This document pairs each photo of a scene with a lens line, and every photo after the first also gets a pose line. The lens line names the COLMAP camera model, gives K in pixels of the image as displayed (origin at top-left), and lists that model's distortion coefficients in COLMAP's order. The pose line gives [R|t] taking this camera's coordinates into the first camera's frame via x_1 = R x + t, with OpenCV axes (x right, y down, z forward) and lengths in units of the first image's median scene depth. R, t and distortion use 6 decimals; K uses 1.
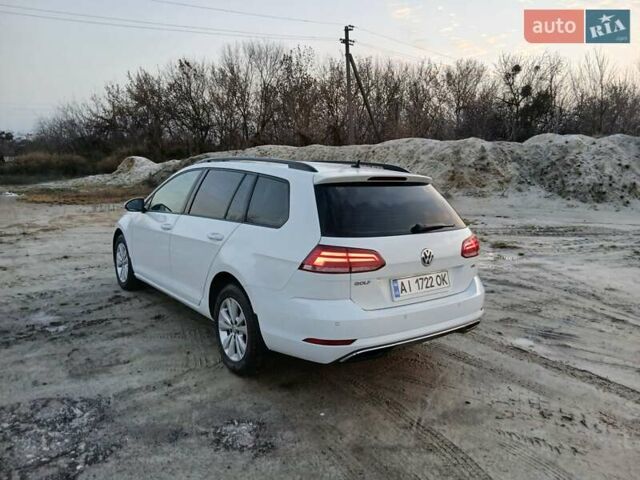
lens RADIAL K [[483.5, 0, 329.3], [0, 483.5, 239.3], [0, 0, 1]] dist [0.094937, -0.161617]
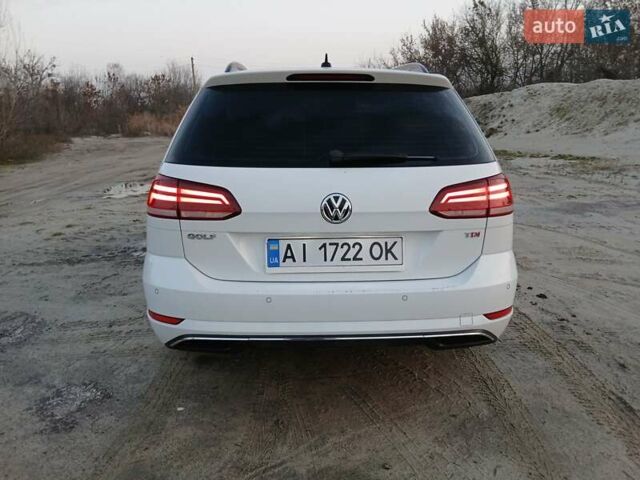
lens RADIAL K [[483.5, 0, 329.3], [0, 483.5, 239.3], [0, 0, 1]] dist [0.094937, -0.161617]
pose [[0.822542, 0.114075, -0.557146, 0.519249], [-0.061551, 0.991778, 0.112195, 0.009466], [0.565364, -0.057992, 0.822801, 0.511000]]
